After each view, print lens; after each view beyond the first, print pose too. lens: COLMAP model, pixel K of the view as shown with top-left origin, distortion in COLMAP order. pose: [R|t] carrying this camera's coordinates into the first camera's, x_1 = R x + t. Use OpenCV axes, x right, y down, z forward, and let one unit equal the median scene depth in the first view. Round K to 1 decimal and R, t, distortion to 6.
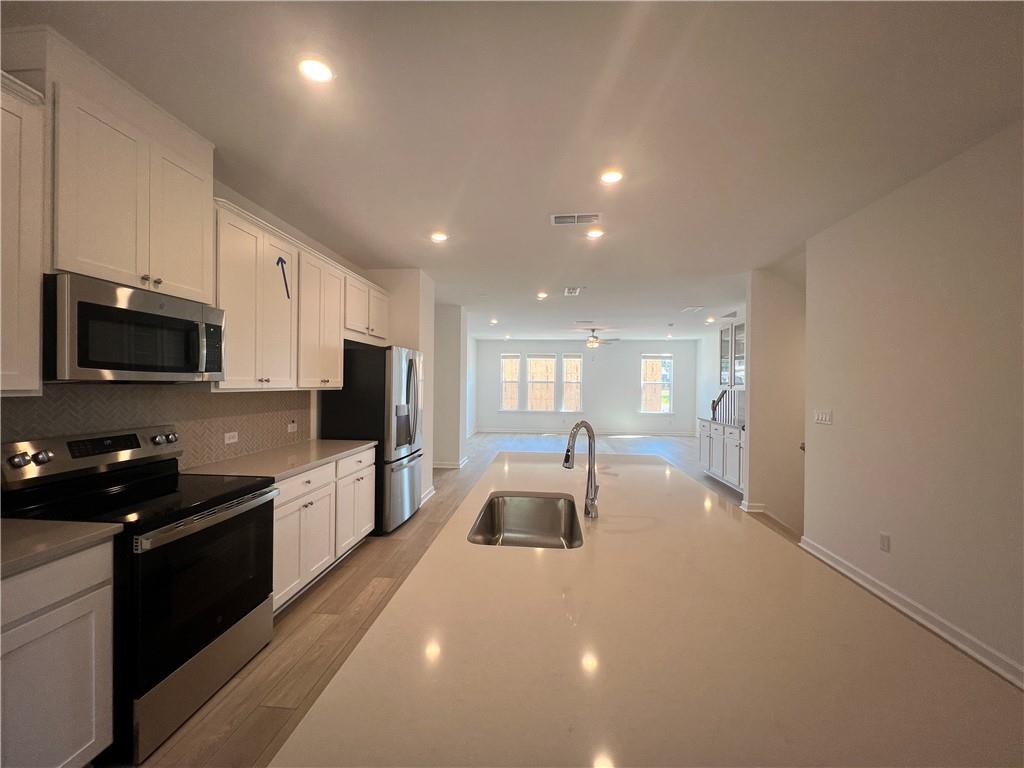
lens RADIAL K [[409.2, 0, 509.6], [0, 409.2, 386.2], [0, 0, 1]] dist [0.002023, 0.000183]
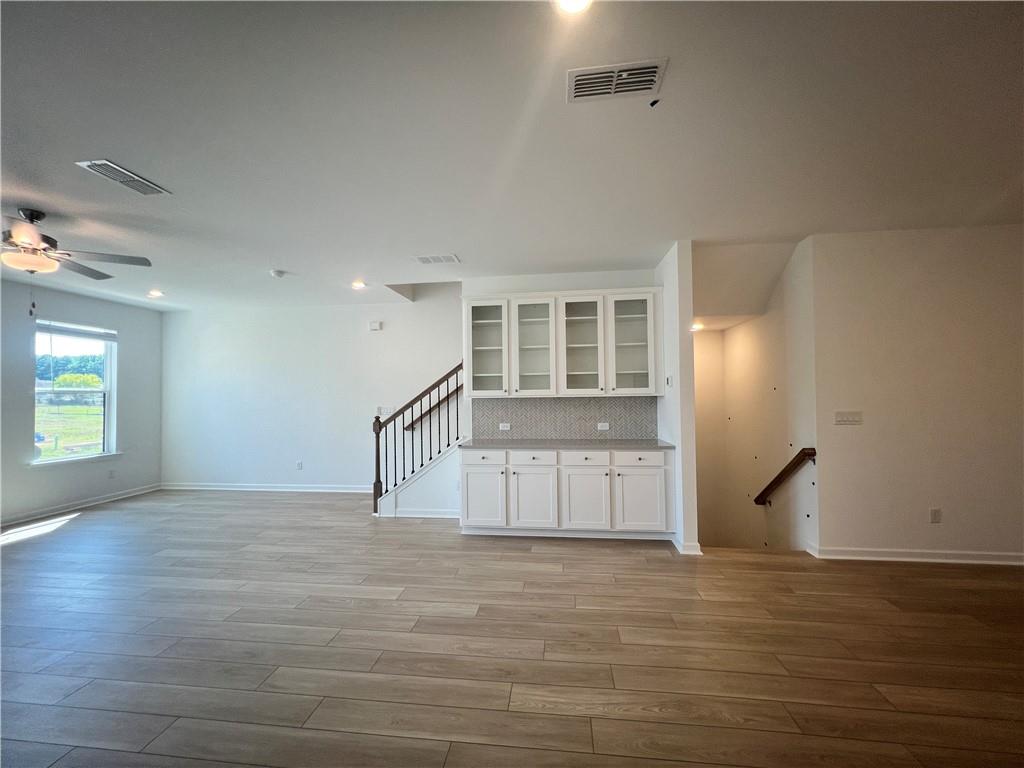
lens RADIAL K [[409.2, 0, 511.5], [0, 409.2, 387.0], [0, 0, 1]] dist [0.002023, 0.000183]
pose [[0.022553, 0.009096, 0.999704, -0.074184], [0.013539, 0.999864, -0.009402, -0.000464], [-0.999654, 0.013747, 0.022426, 0.523035]]
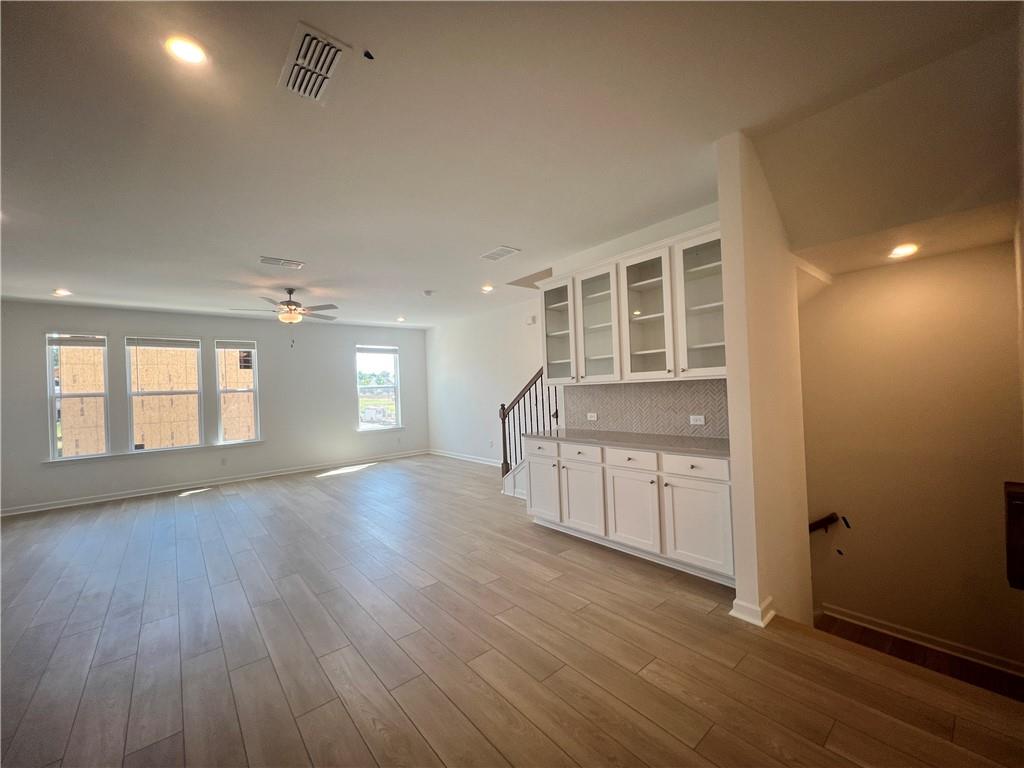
lens RADIAL K [[409.2, 0, 511.0], [0, 409.2, 386.3], [0, 0, 1]] dist [0.002023, 0.000183]
pose [[0.701670, -0.034532, 0.711665, 0.015452], [0.049687, 0.998765, -0.000526, 0.004102], [-0.710767, 0.035729, 0.702519, 0.339193]]
